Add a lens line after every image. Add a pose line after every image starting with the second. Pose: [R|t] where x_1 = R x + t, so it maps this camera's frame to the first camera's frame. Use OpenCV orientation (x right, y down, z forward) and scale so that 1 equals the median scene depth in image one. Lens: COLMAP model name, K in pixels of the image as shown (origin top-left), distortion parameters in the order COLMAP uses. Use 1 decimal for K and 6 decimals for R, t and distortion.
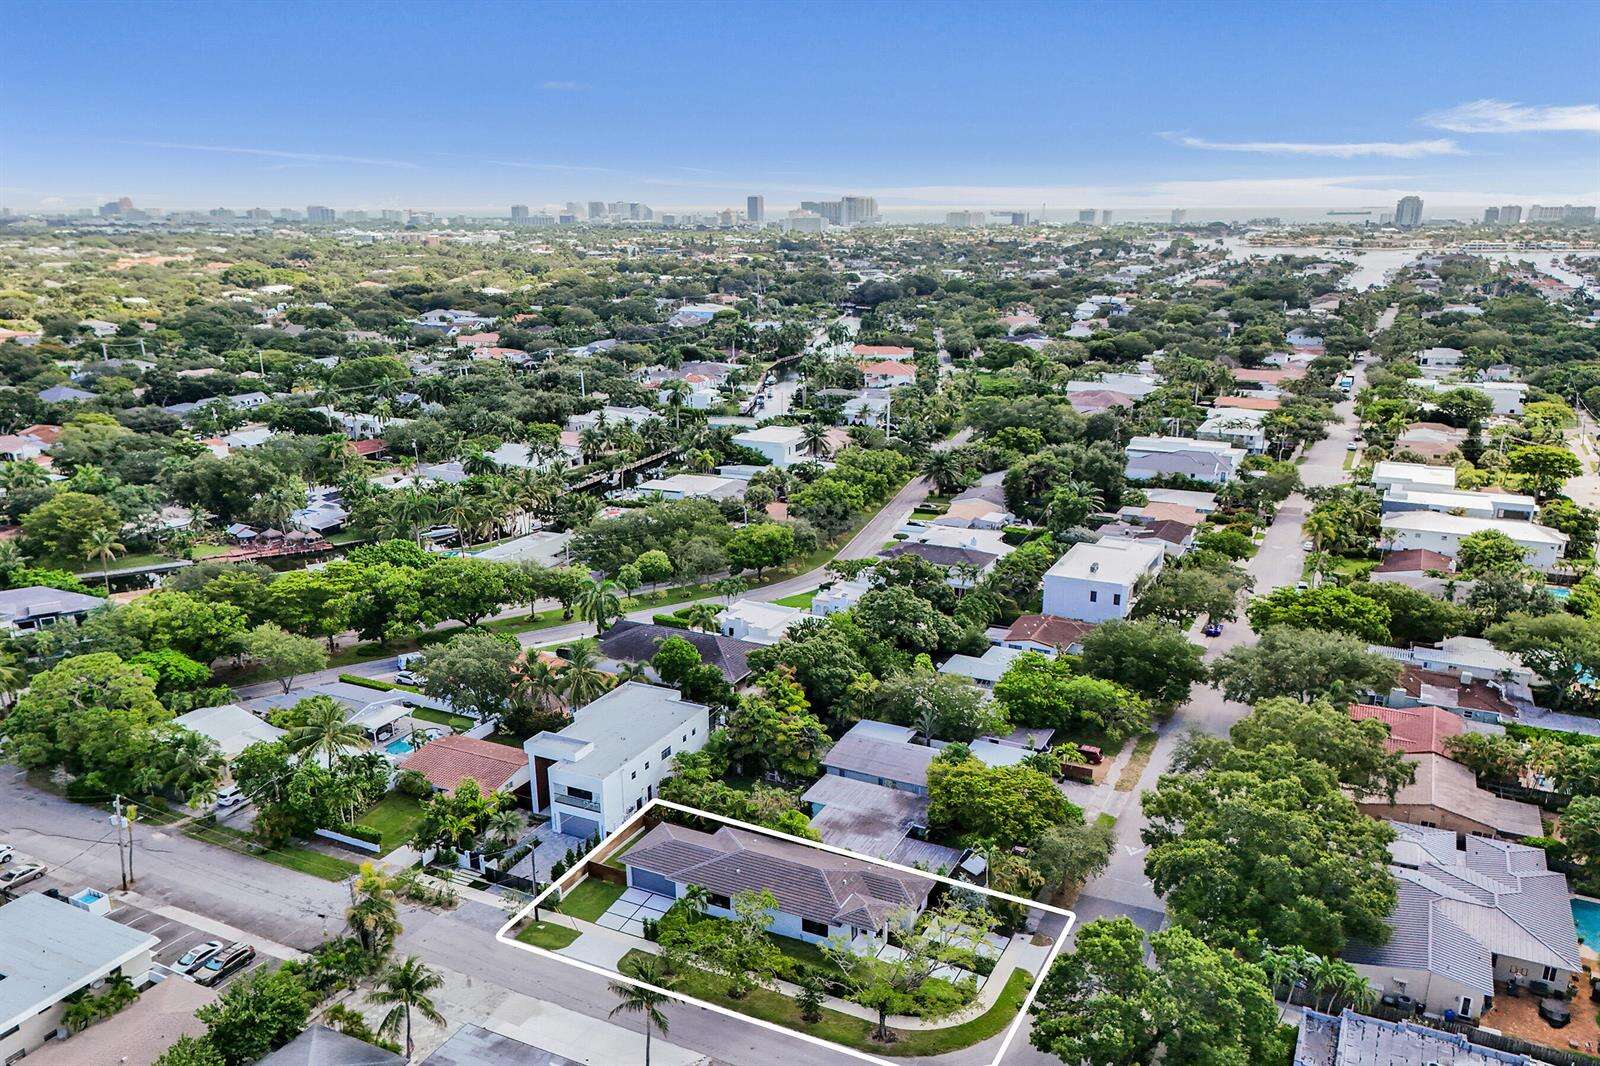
lens RADIAL K [[1227.6, 0, 811.6], [0, 1227.6, 526.6], [0, 0, 1]] dist [0.061175, -0.061912]
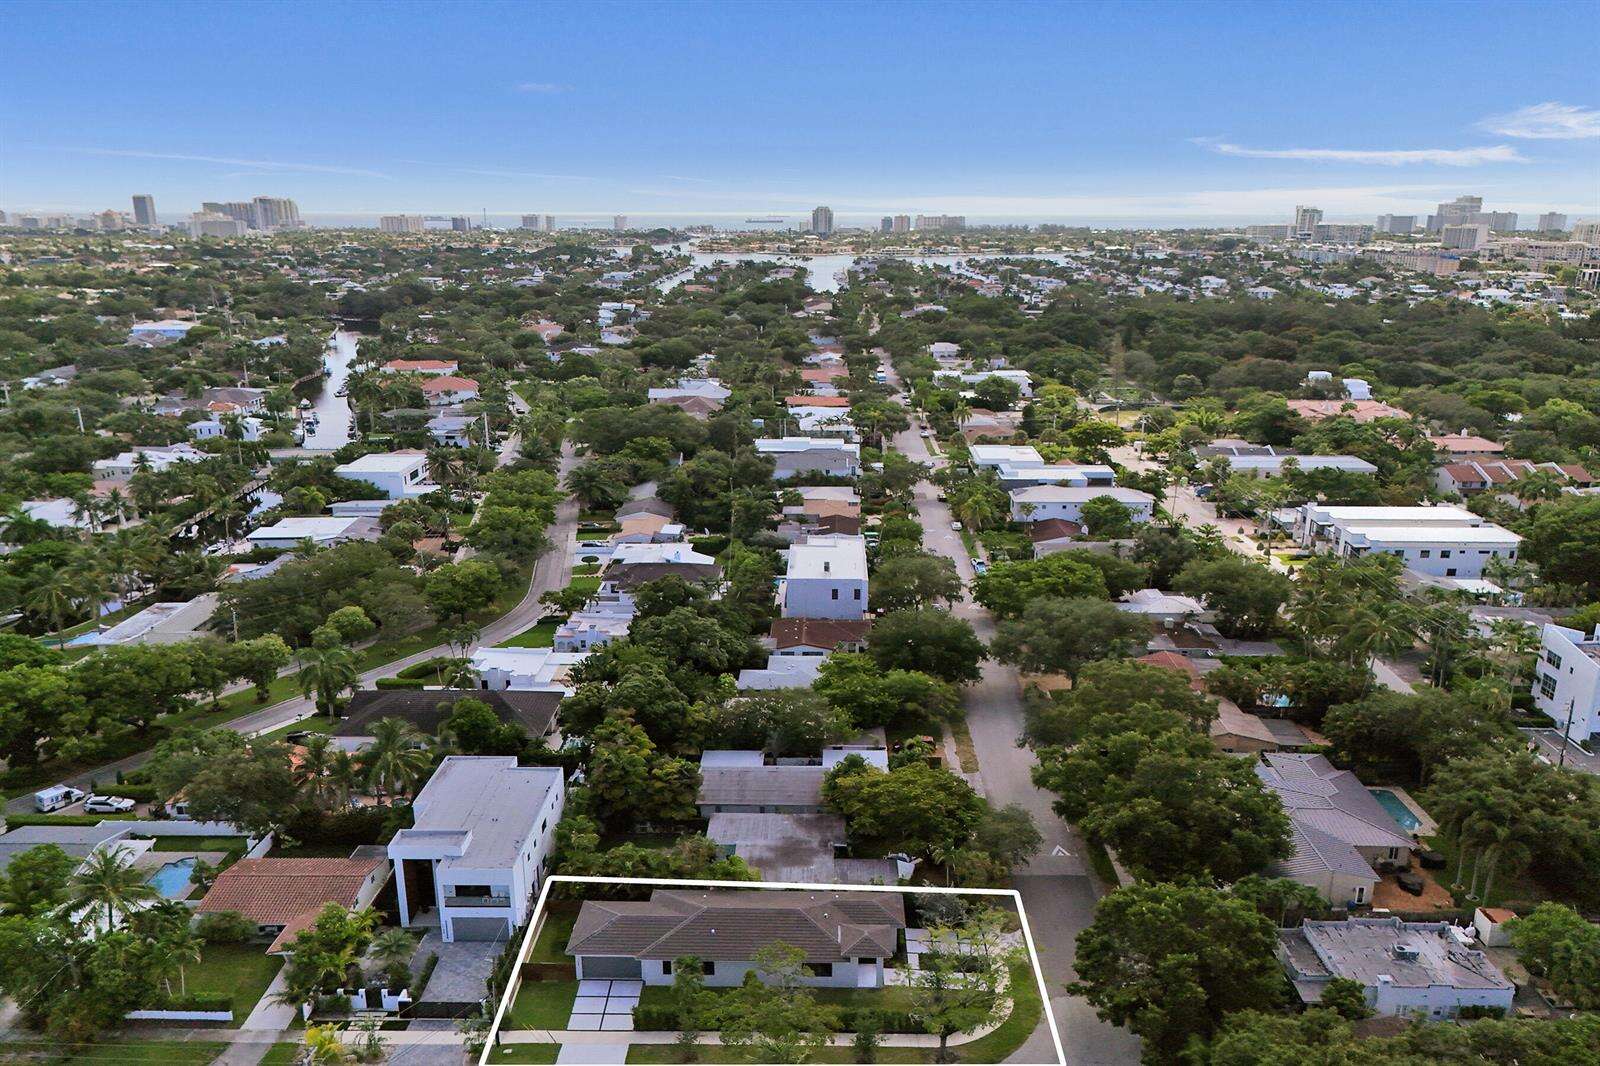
lens RADIAL K [[1227.6, 0, 802.8], [0, 1227.6, 533.9], [0, 0, 1]] dist [0.061175, -0.061912]
pose [[0.901933, -0.104742, 0.418982, -0.203251], [0.104111, 0.994265, 0.024440, -0.020110], [-0.419139, 0.021577, 0.907666, 0.067141]]
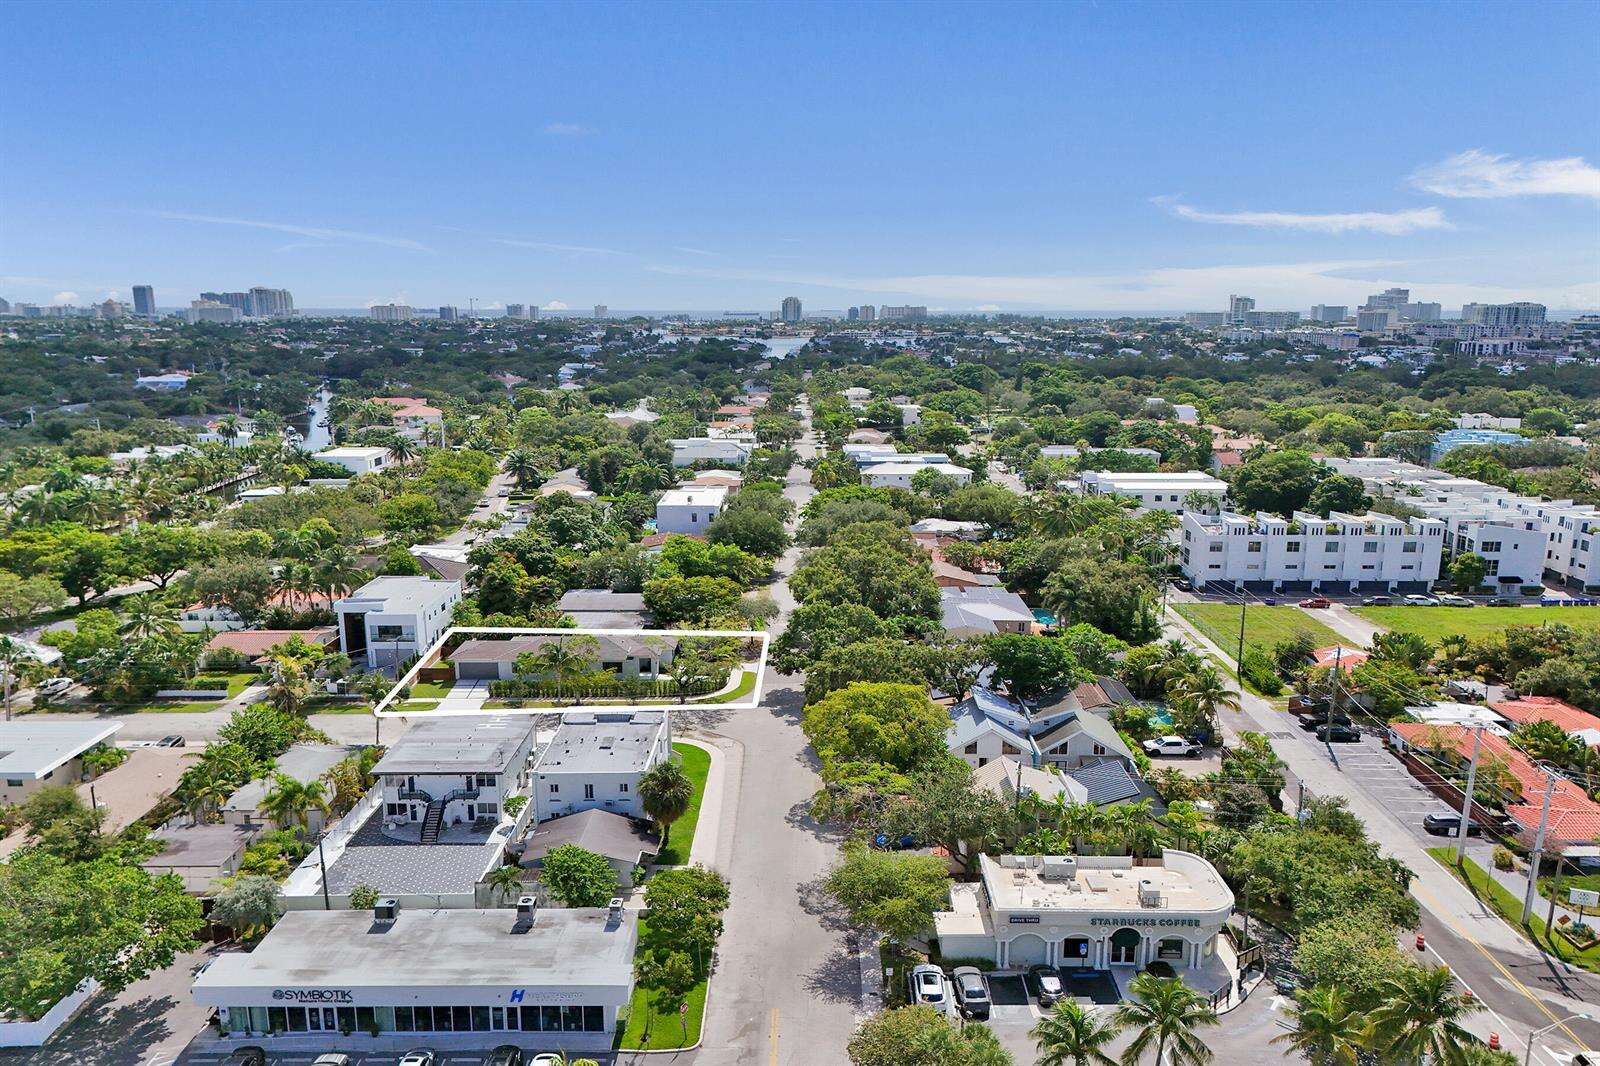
lens RADIAL K [[1227.6, 0, 803.7], [0, 1227.6, 542.5], [0, 0, 1]] dist [0.061175, -0.061912]
pose [[0.897590, -0.073275, 0.434700, -0.228558], [0.103372, 0.993580, -0.045966, 0.144735], [-0.428541, 0.086194, 0.899402, -0.238716]]
